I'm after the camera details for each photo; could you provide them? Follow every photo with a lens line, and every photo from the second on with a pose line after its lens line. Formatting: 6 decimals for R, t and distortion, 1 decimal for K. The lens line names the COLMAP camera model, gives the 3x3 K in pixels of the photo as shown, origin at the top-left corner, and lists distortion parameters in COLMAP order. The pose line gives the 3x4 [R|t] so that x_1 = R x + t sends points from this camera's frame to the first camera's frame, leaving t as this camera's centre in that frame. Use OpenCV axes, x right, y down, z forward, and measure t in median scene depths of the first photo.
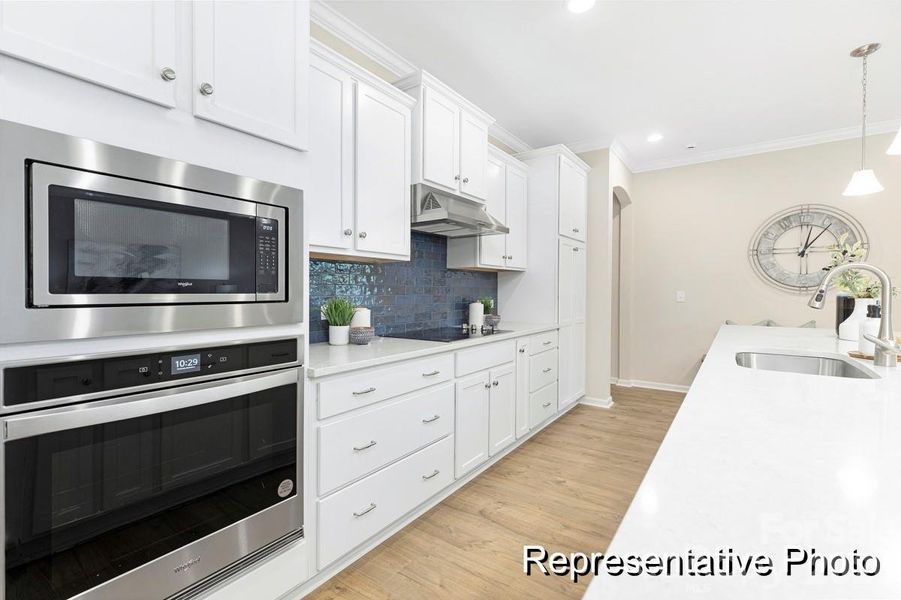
lens RADIAL K [[410.7, 0, 447.8], [0, 410.7, 298.4], [0, 0, 1]] dist [-0.001004, -0.001298]
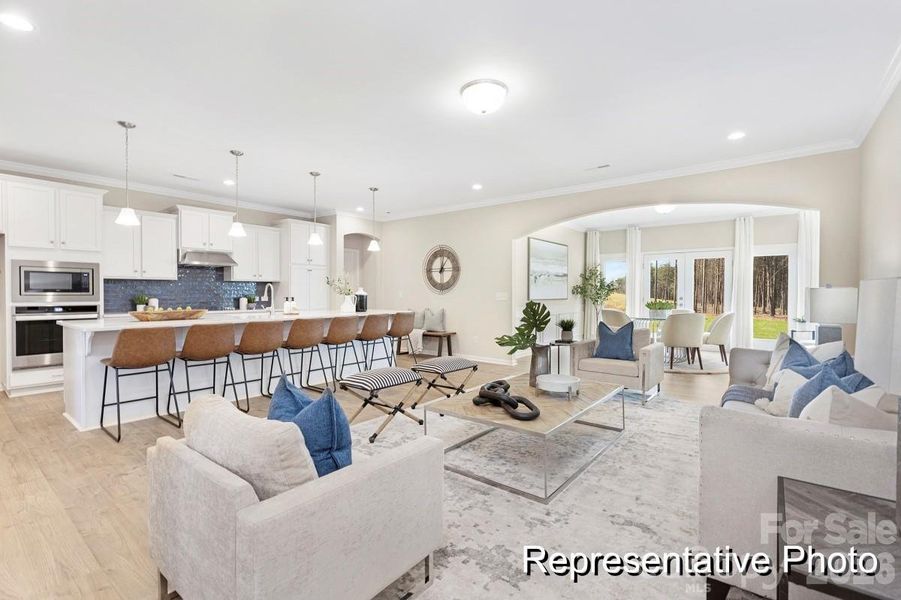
lens RADIAL K [[410.7, 0, 445.8], [0, 410.7, 299.2], [0, 0, 1]] dist [-0.001004, -0.001298]
pose [[0.999411, 0.001322, -0.034293, 1.623787], [-0.001294, 0.999999, 0.000843, 0.021850], [0.034294, -0.000798, 0.999411, -1.429085]]
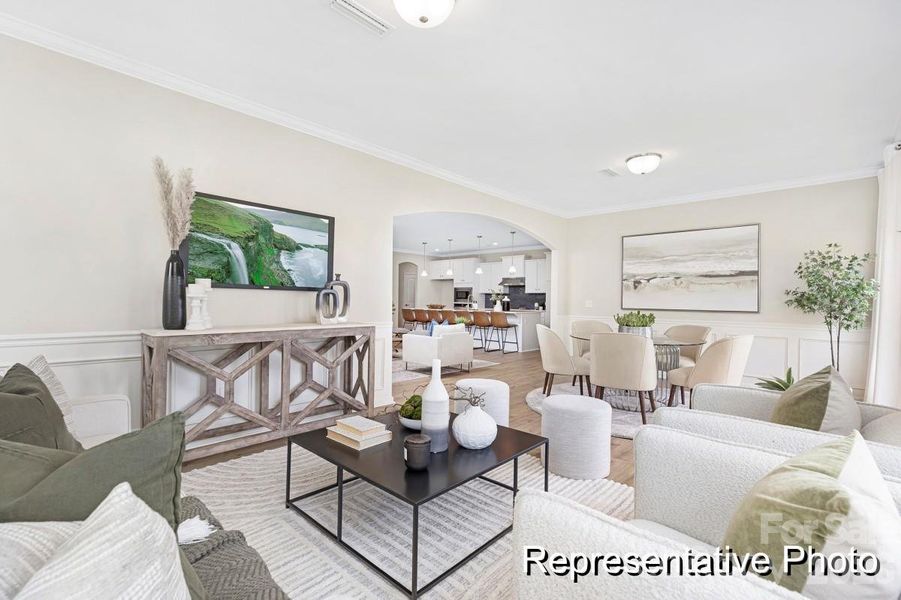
lens RADIAL K [[410.7, 0, 453.1], [0, 410.7, 299.5], [0, 0, 1]] dist [-0.001004, -0.001298]
pose [[-0.120512, 0.000293, -0.992712, 4.984420], [-0.028634, 0.999583, 0.003771, -0.016264], [0.992299, 0.028880, -0.120453, 1.003987]]
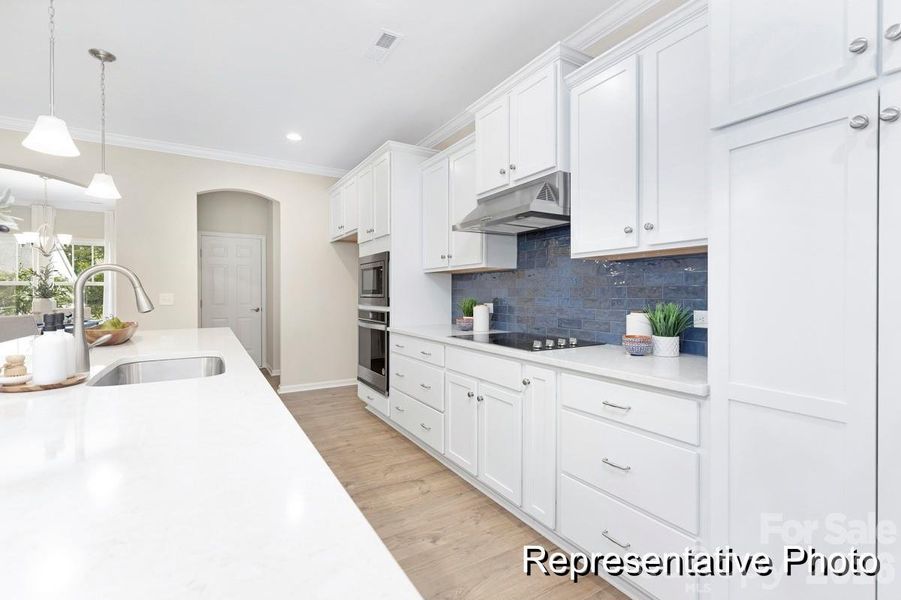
lens RADIAL K [[410.7, 0, 452.8], [0, 410.7, 295.4], [0, 0, 1]] dist [-0.001004, -0.001298]
pose [[-0.404333, 0.006539, -0.914588, 1.002547], [-0.014909, 0.999794, 0.013740, -0.026212], [0.914490, 0.019191, -0.404152, 1.385499]]
